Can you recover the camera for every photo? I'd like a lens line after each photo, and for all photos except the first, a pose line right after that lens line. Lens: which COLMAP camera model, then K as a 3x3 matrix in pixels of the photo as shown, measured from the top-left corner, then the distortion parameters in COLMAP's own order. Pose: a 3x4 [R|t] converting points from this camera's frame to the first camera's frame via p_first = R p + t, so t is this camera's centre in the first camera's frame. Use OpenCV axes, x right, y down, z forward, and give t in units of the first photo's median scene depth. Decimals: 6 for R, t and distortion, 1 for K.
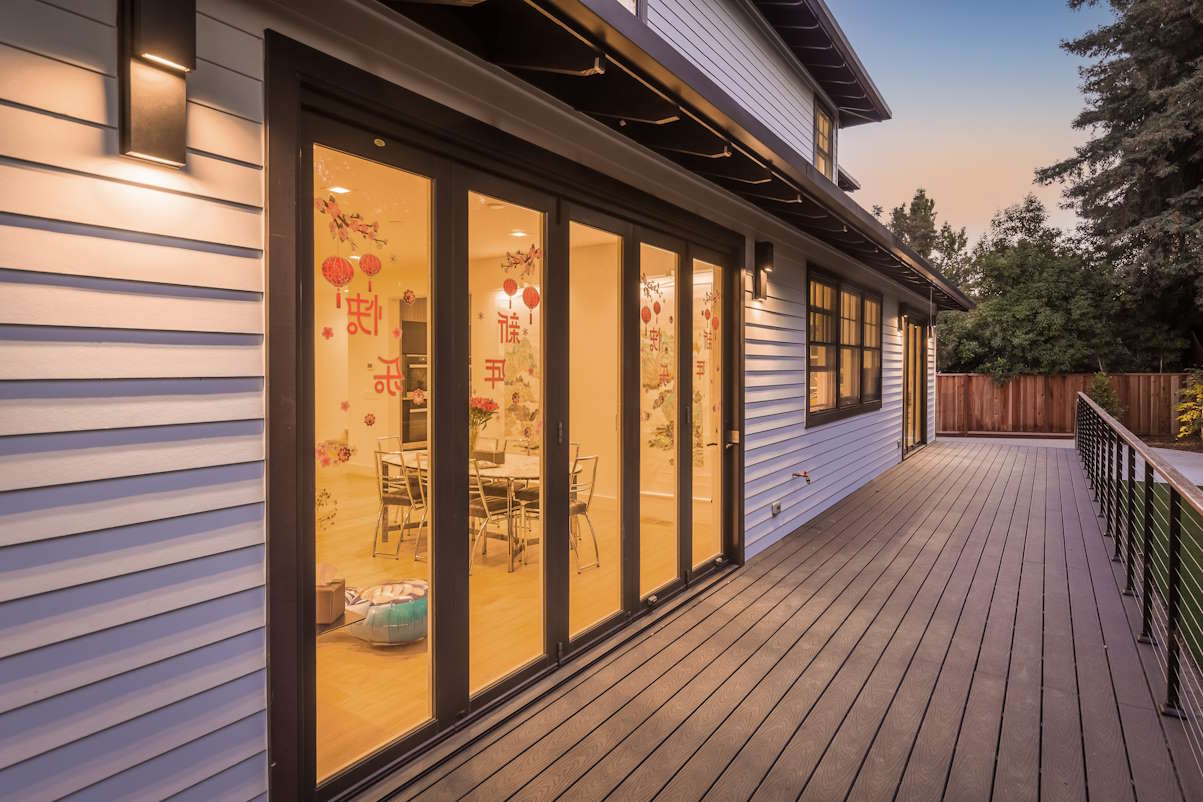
lens RADIAL K [[640.3, 0, 620.3], [0, 640.3, 372.7], [0, 0, 1]] dist [0.006444, -0.003997]
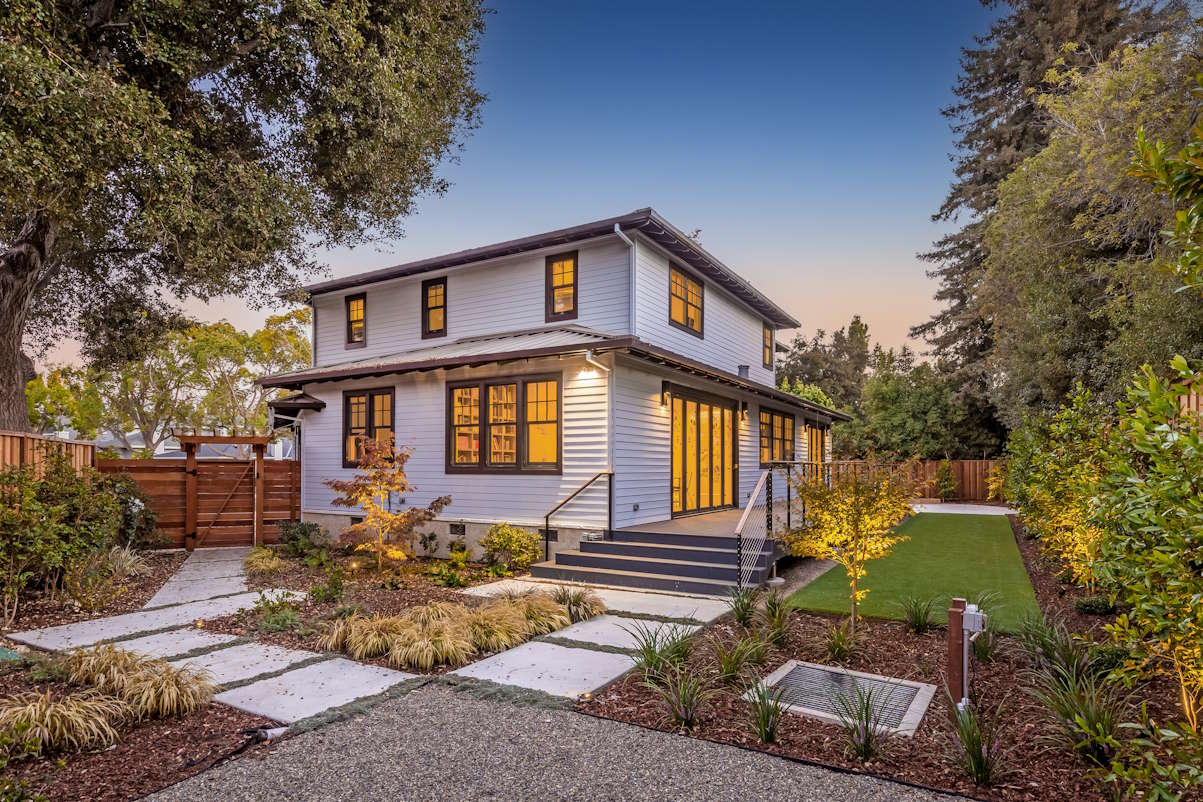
lens RADIAL K [[627.3, 0, 617.1], [0, 627.3, 465.3], [0, 0, 1]] dist [-0.002585, 0.000387]
pose [[0.998657, 0.001781, 0.051784, -0.258277], [-0.001096, 0.999912, -0.013252, 0.065118], [-0.051803, 0.013178, 0.998570, -0.933503]]
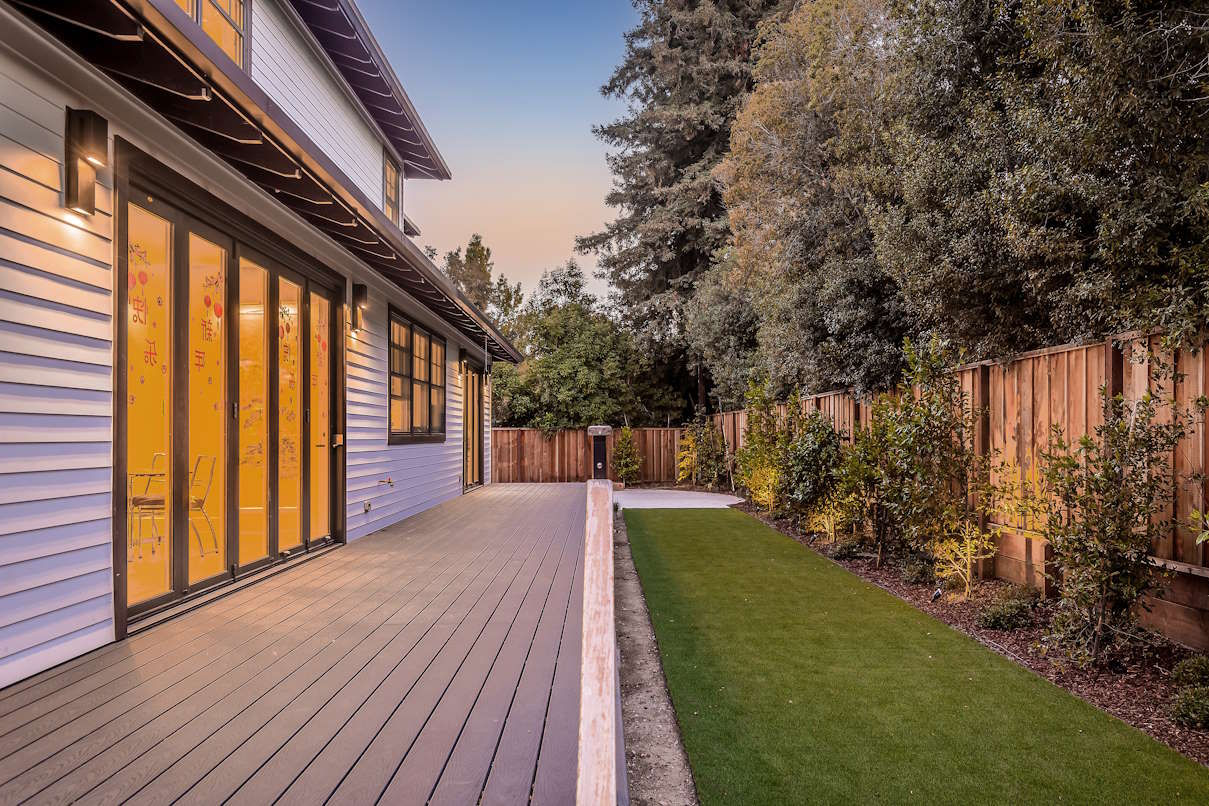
lens RADIAL K [[806.6, 0, 644.1], [0, 806.6, 431.3], [0, 0, 1]] dist [0.016078, -0.005547]
pose [[0.801332, 0.001508, 0.598217, -0.133273], [0.009182, 0.999848, -0.014820, 0.053310], [-0.598149, 0.017368, 0.801197, -0.282925]]
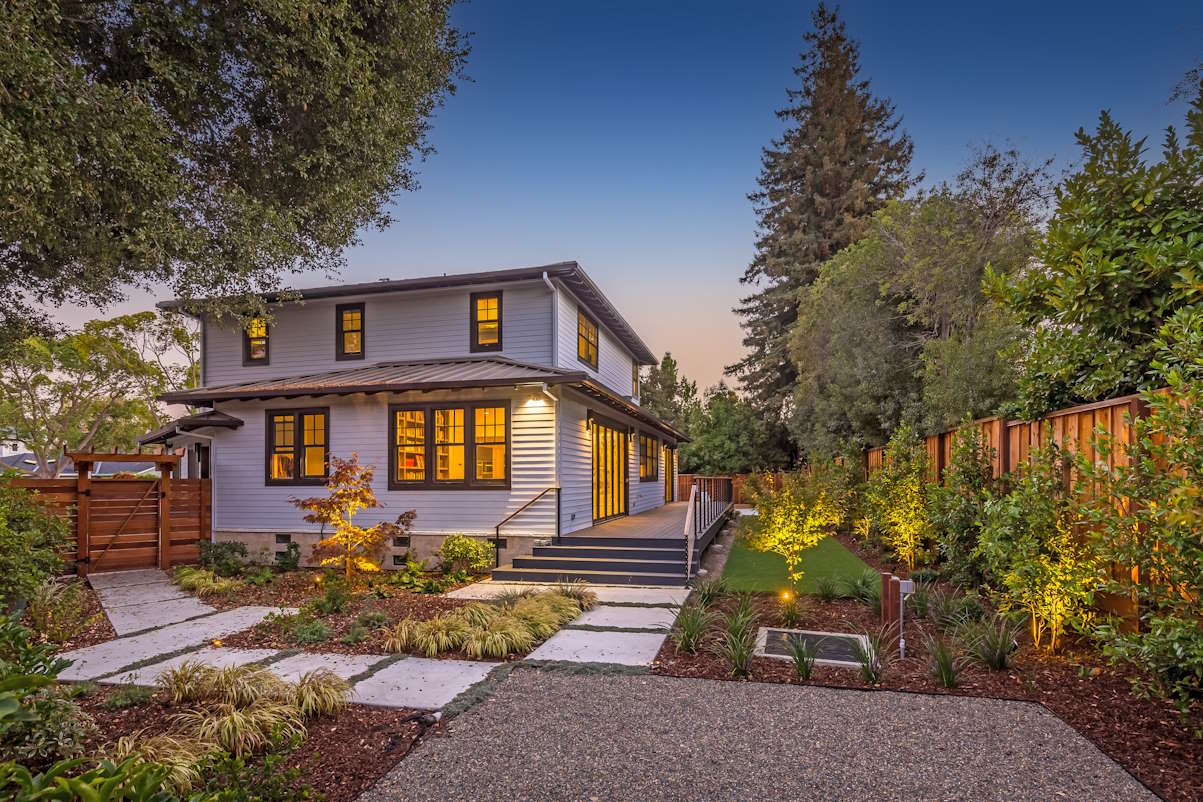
lens RADIAL K [[565.7, 0, 609.2], [0, 565.7, 479.1], [0, 0, 1]] dist [0.006162, -0.001446]
pose [[0.944742, -0.006190, 0.327757, -0.464833], [0.010309, 0.999888, -0.010832, 0.060185], [-0.327653, 0.013612, 0.944700, -0.961922]]
